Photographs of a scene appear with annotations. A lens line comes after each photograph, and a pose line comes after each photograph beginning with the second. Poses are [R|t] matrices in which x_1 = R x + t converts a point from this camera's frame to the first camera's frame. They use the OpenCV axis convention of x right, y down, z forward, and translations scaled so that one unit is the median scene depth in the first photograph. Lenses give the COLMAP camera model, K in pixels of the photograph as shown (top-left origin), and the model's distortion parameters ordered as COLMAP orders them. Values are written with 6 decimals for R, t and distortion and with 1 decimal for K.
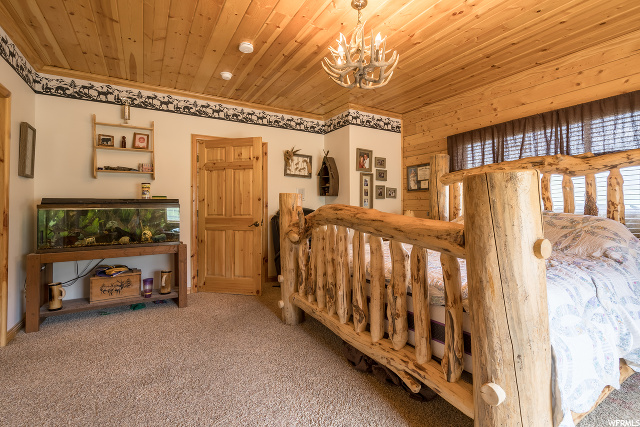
lens RADIAL K [[293.7, 0, 319.8], [0, 293.7, 212.4], [0, 0, 1]] dist [-0.001098, -0.000678]
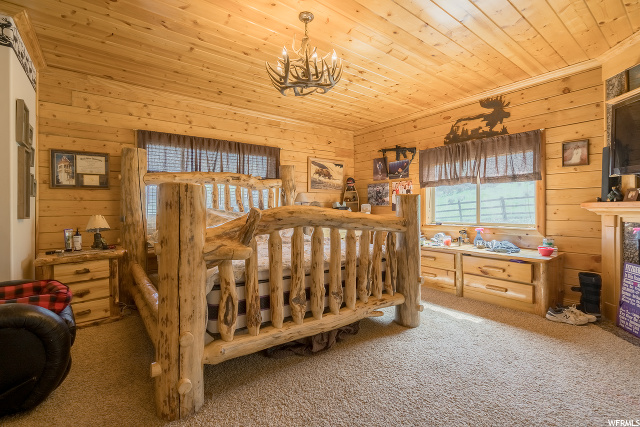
lens RADIAL K [[293.7, 0, 320.1], [0, 293.7, 212.0], [0, 0, 1]] dist [-0.001098, -0.000678]
pose [[-0.112163, 0.010684, 0.993632, -0.547505], [0.034993, 0.999364, -0.006796, 0.011111], [-0.993073, 0.034008, -0.112466, 0.646347]]
